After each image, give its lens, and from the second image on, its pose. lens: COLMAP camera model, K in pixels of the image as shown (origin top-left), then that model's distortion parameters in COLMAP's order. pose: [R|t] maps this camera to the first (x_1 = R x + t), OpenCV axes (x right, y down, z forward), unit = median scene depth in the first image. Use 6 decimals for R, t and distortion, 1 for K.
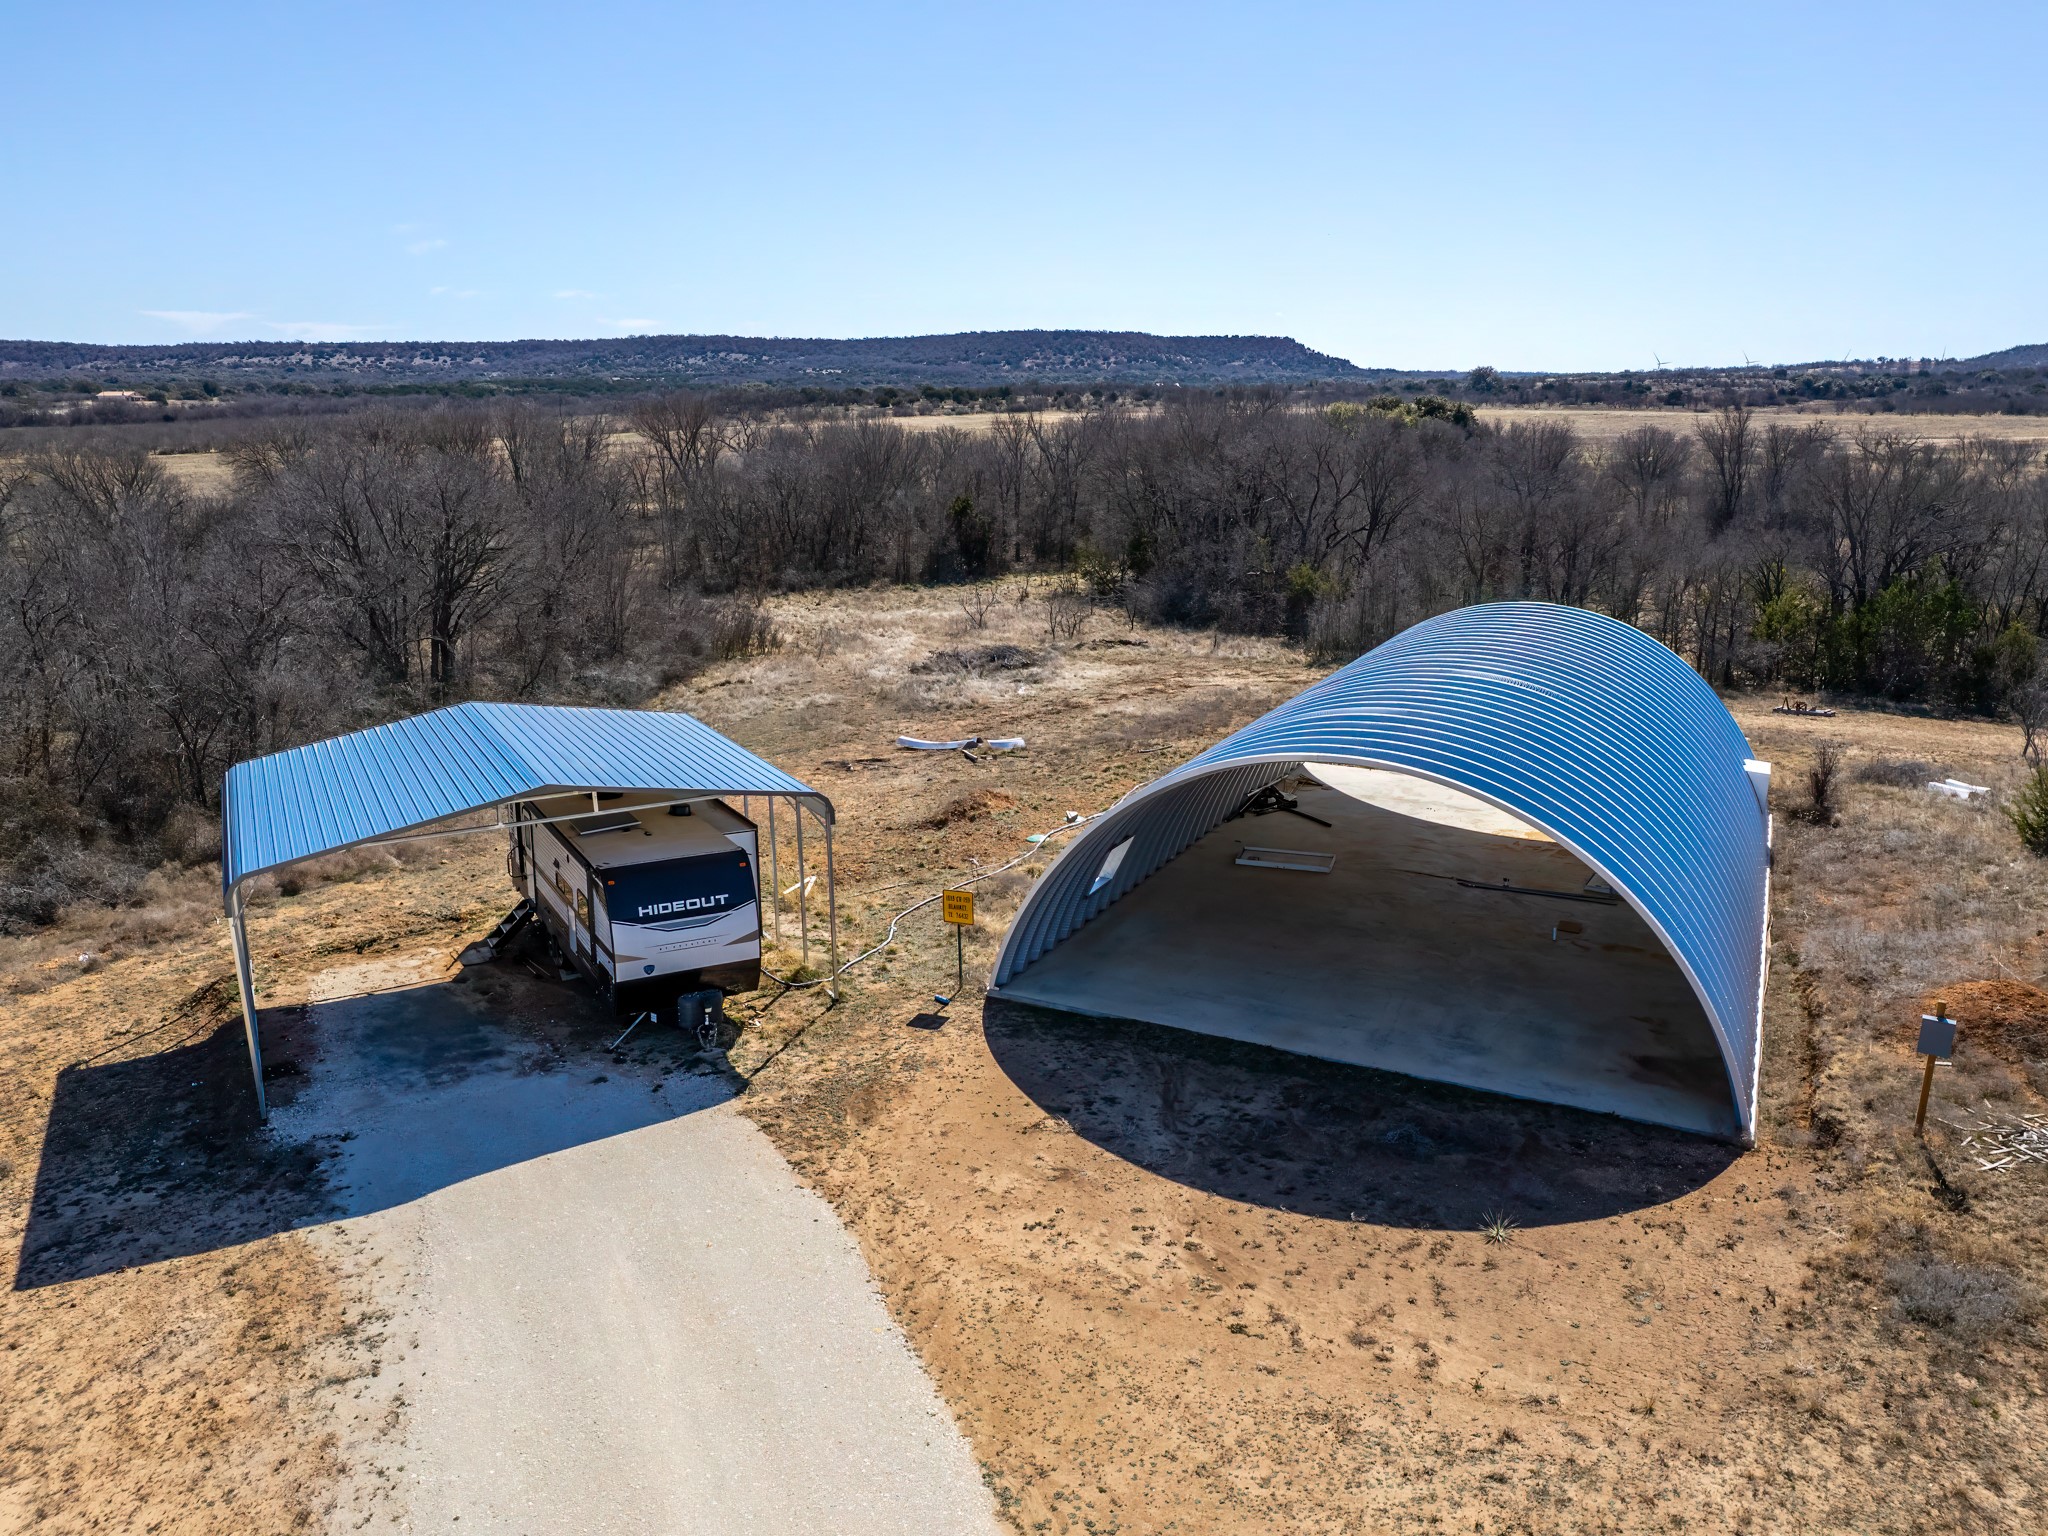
lens RADIAL K [[1534.6, 0, 1024.0], [0, 1534.6, 768.0], [0, 0, 1]] dist [-0.103299, 0.105299]
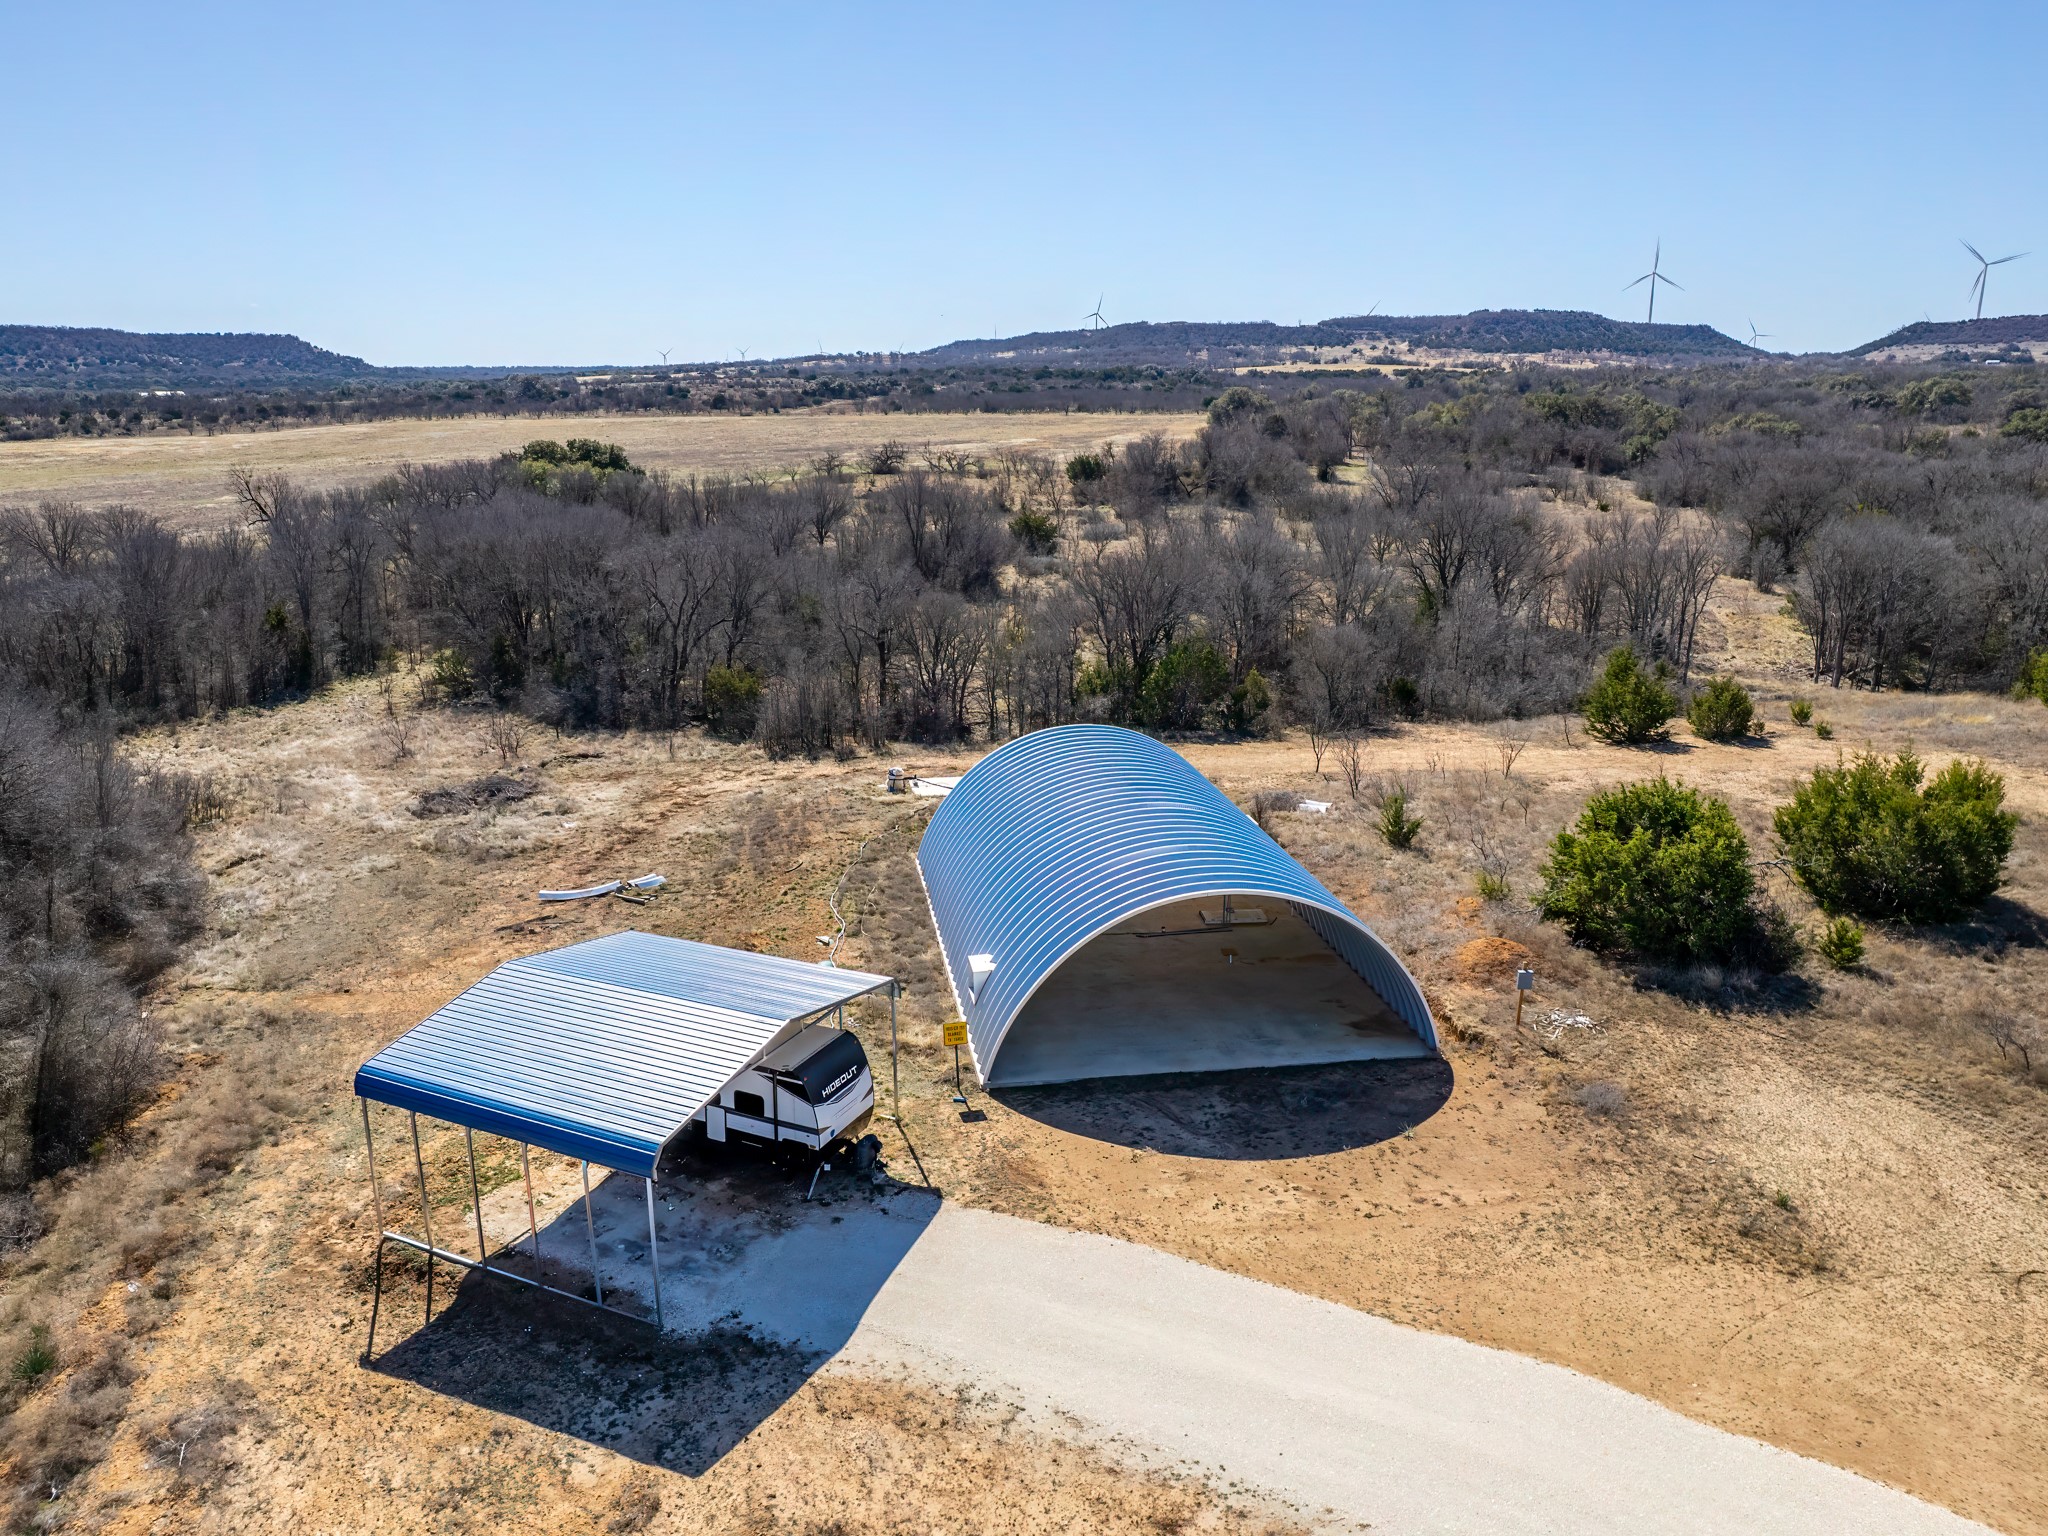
lens RADIAL K [[1534.6, 0, 1024.0], [0, 1534.6, 768.0], [0, 0, 1]] dist [-0.103299, 0.105299]
pose [[0.811791, -0.145035, 0.565650, -0.868478], [0.139724, 0.988771, 0.053001, -0.252085], [-0.566985, 0.036009, 0.822941, -0.252172]]
